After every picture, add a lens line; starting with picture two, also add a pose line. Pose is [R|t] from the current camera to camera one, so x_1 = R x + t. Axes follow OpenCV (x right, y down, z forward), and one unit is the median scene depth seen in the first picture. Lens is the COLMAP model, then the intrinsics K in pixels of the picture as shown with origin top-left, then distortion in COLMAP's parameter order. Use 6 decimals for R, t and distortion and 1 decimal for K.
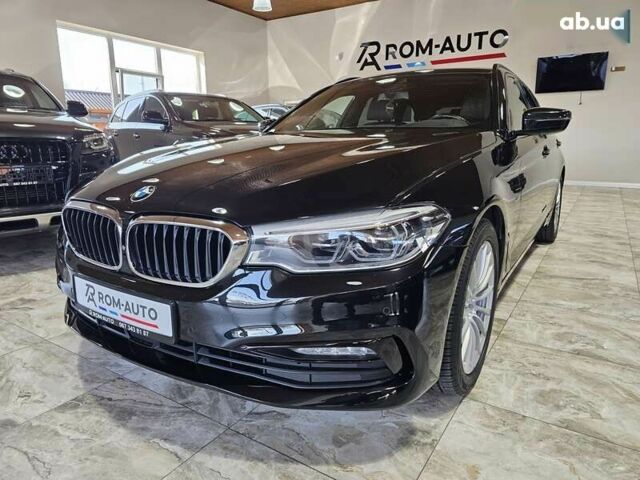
lens RADIAL K [[426.7, 0, 327.9], [0, 426.7, 238.3], [0, 0, 1]] dist [0.046514, -0.042996]
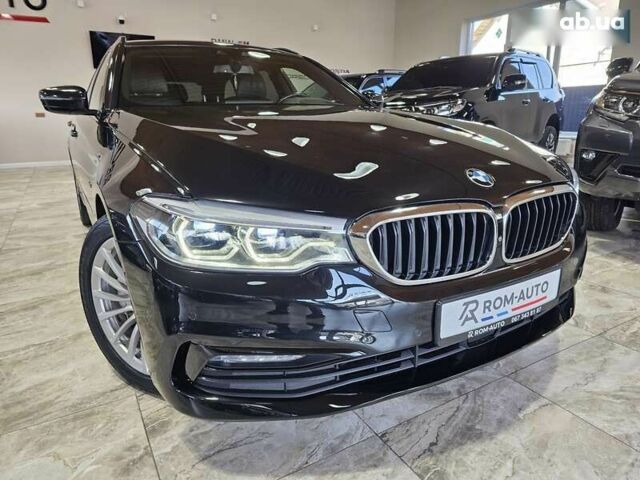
lens RADIAL K [[427.5, 0, 323.1], [0, 427.5, 236.4], [0, 0, 1]] dist [0.047445, -0.044133]
pose [[0.451244, -0.243501, 0.858537, -0.543591], [0.204862, 0.964626, 0.165915, -0.080113], [-0.868568, 0.101014, 0.485166, 0.341149]]
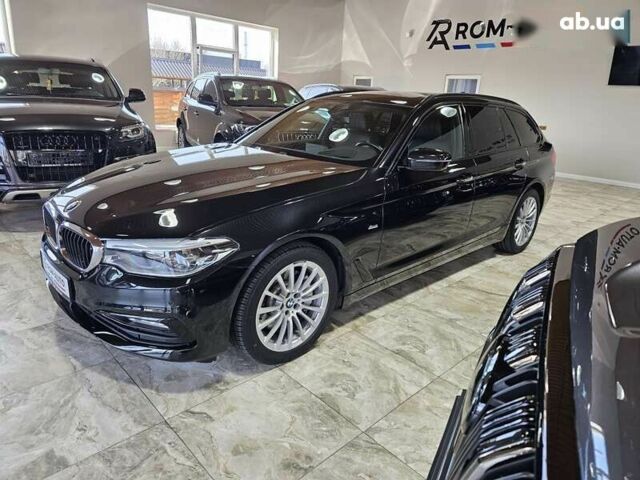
lens RADIAL K [[425.2, 0, 327.1], [0, 425.2, 240.0], [0, 0, 1]] dist [0.045631, -0.040832]
pose [[0.971717, 0.121173, -0.202692, 0.325067], [-0.103040, 0.989860, 0.097774, -0.092055], [0.212484, -0.074124, 0.974349, -0.140400]]
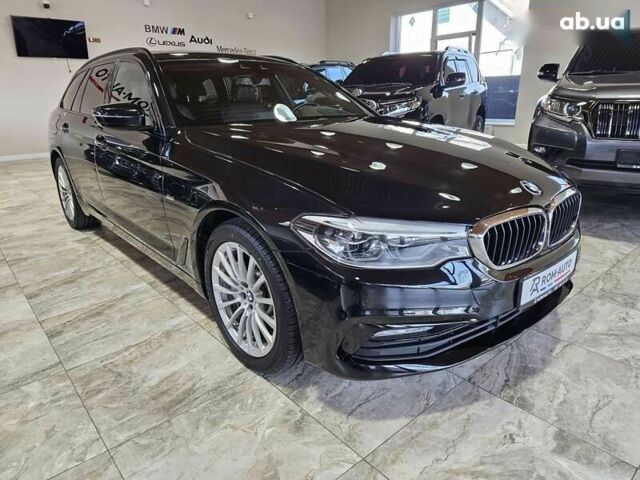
lens RADIAL K [[425.3, 0, 323.4], [0, 425.3, 234.9], [0, 0, 1]] dist [0.049043, -0.044416]
pose [[0.277304, -0.296684, 0.913828, -0.692271], [0.223989, 0.944884, 0.238796, -0.158250], [-0.934308, 0.138469, 0.328474, 0.462573]]
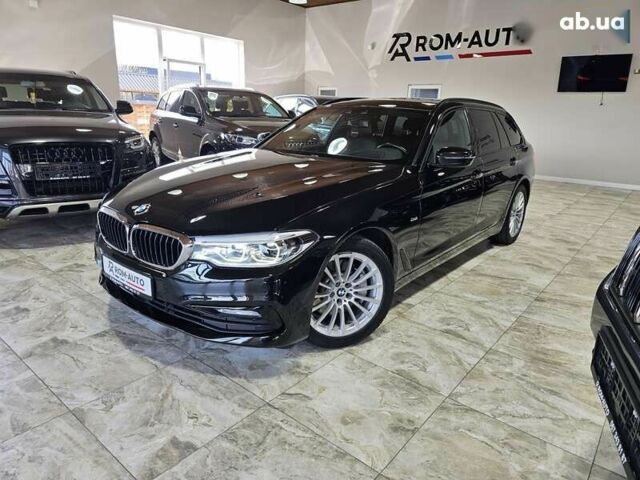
lens RADIAL K [[424.9, 0, 328.8], [0, 424.9, 241.7], [0, 0, 1]] dist [0.059349, -0.054883]
pose [[0.993372, 0.065116, -0.094726, 0.170783], [-0.058936, 0.996035, 0.066638, -0.052955], [0.098690, -0.060614, 0.993271, -0.221639]]
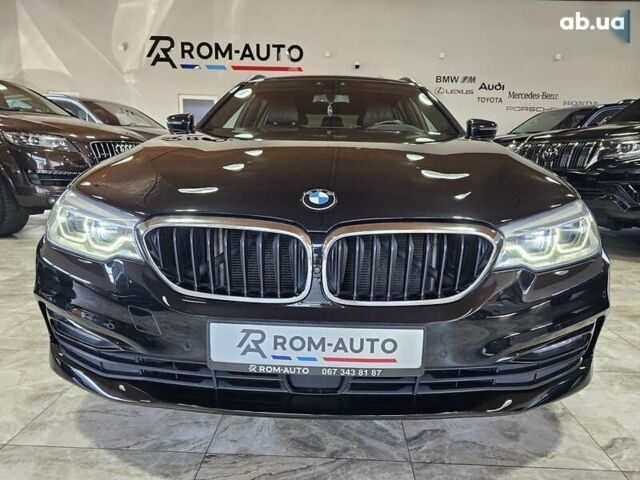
lens RADIAL K [[427.9, 0, 331.6], [0, 427.9, 238.4], [0, 0, 1]] dist [0.045389, -0.044430]
pose [[0.852841, -0.082886, 0.515551, -0.324246], [0.090157, 0.995867, 0.010966, -0.015822], [-0.514329, 0.037129, 0.856789, 0.128584]]
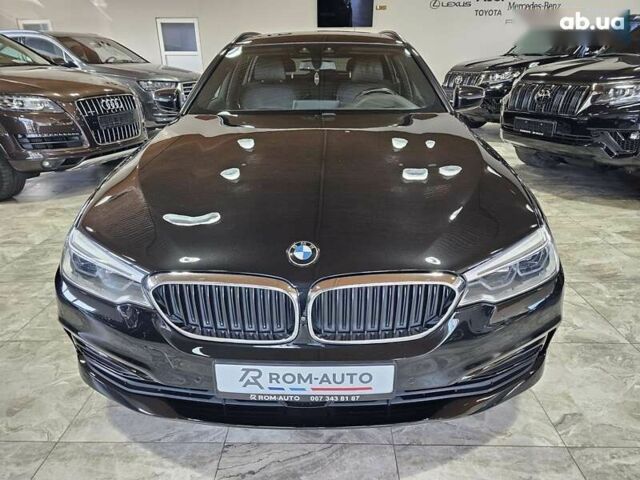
lens RADIAL K [[424.4, 0, 323.4], [0, 424.4, 237.7], [0, 0, 1]] dist [0.047559, -0.041693]
pose [[0.851669, -0.207119, 0.481416, -0.319107], [0.121054, 0.971497, 0.203811, -0.121529], [-0.509908, -0.115302, 0.852467, 0.096514]]
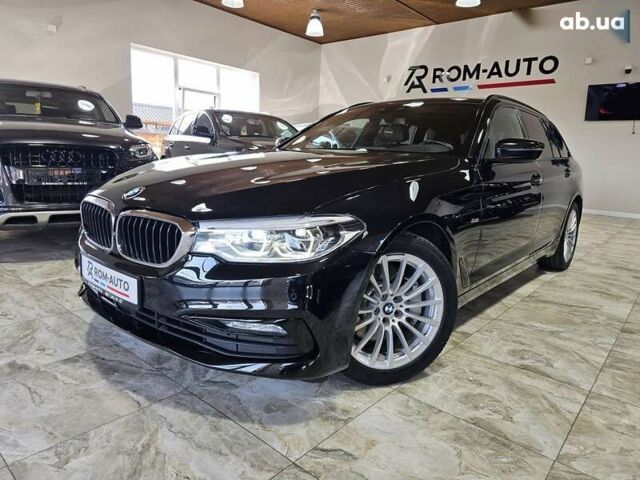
lens RADIAL K [[427.5, 0, 323.1], [0, 427.5, 236.4], [0, 0, 1]] dist [0.047445, -0.044133]
pose [[0.989090, 0.067825, -0.130770, 0.114526], [-0.073451, 0.996548, -0.038692, 0.011947], [0.127694, 0.047875, 0.990657, -0.071531]]
